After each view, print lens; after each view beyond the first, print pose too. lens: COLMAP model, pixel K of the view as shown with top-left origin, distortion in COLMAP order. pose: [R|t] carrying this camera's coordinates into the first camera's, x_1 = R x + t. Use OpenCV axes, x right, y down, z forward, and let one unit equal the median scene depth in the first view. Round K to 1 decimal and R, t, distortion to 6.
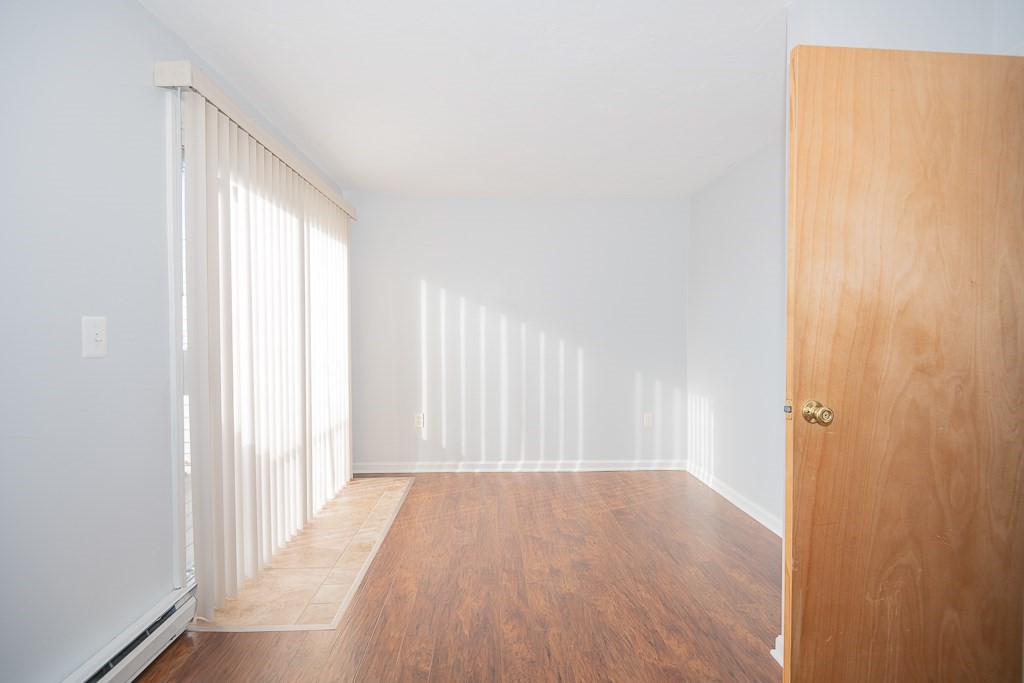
lens RADIAL K [[460.7, 0, 513.7], [0, 460.7, 340.4], [0, 0, 1]] dist [0.029135, -0.021840]
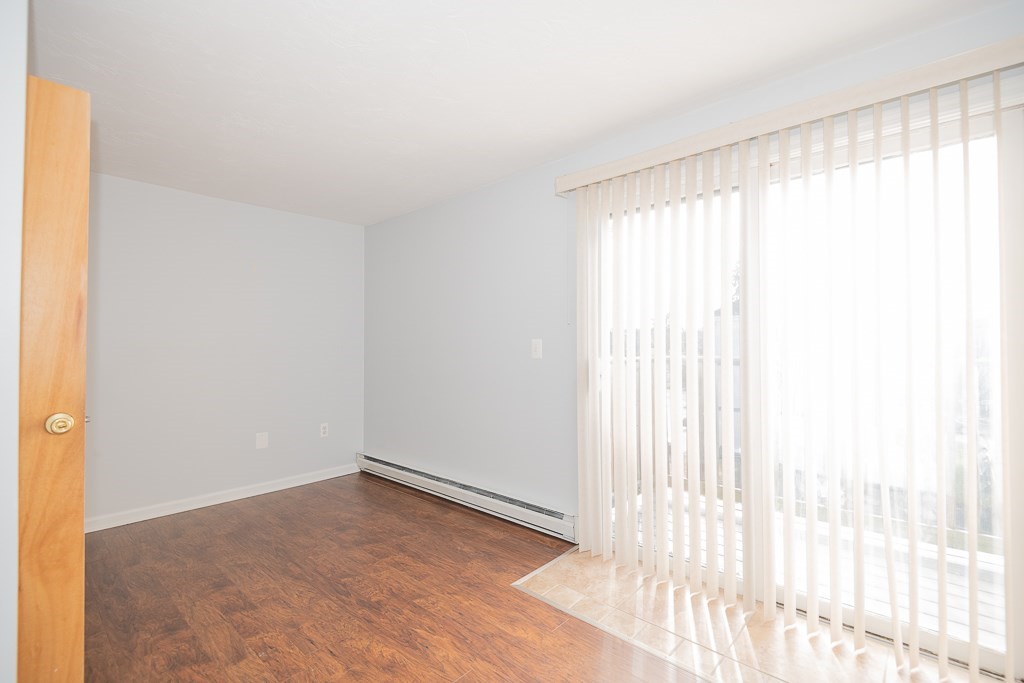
lens RADIAL K [[460.7, 0, 513.7], [0, 460.7, 340.4], [0, 0, 1]] dist [0.029135, -0.021840]
pose [[-0.708873, -0.006960, -0.705302, 0.440691], [-0.011722, 0.999929, 0.001914, -0.034309], [0.705239, 0.009624, -0.708904, 1.682253]]
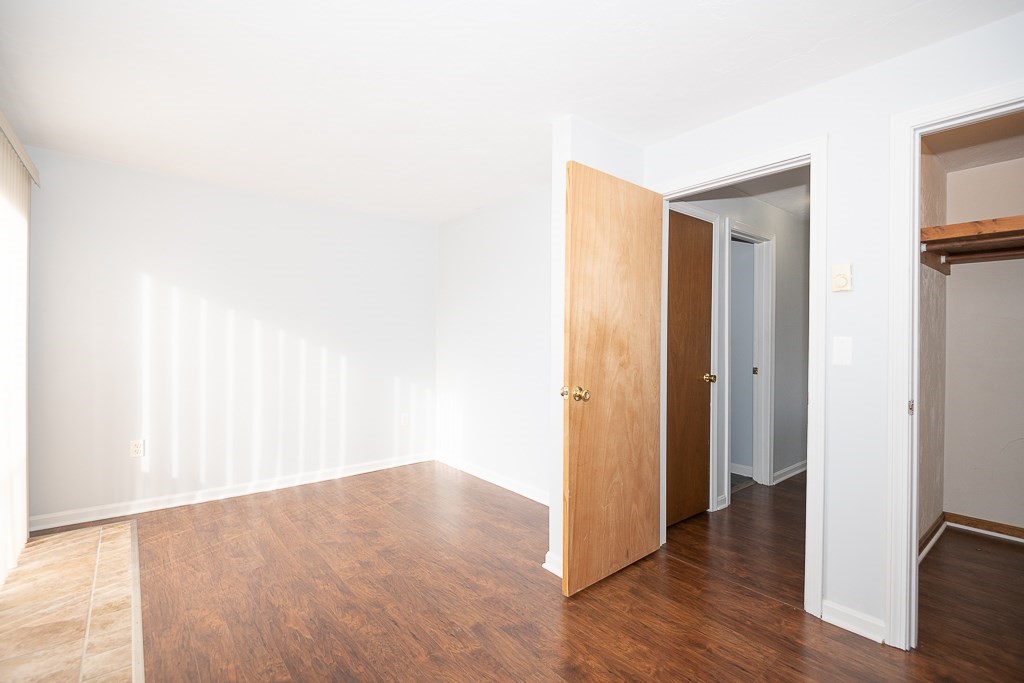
lens RADIAL K [[460.7, 0, 513.7], [0, 460.7, 340.4], [0, 0, 1]] dist [0.029135, -0.021840]
pose [[0.799921, 0.005489, 0.600081, -0.316103], [0.002926, 0.999911, -0.013047, -0.004794], [-0.600099, 0.012192, 0.799833, -0.081184]]
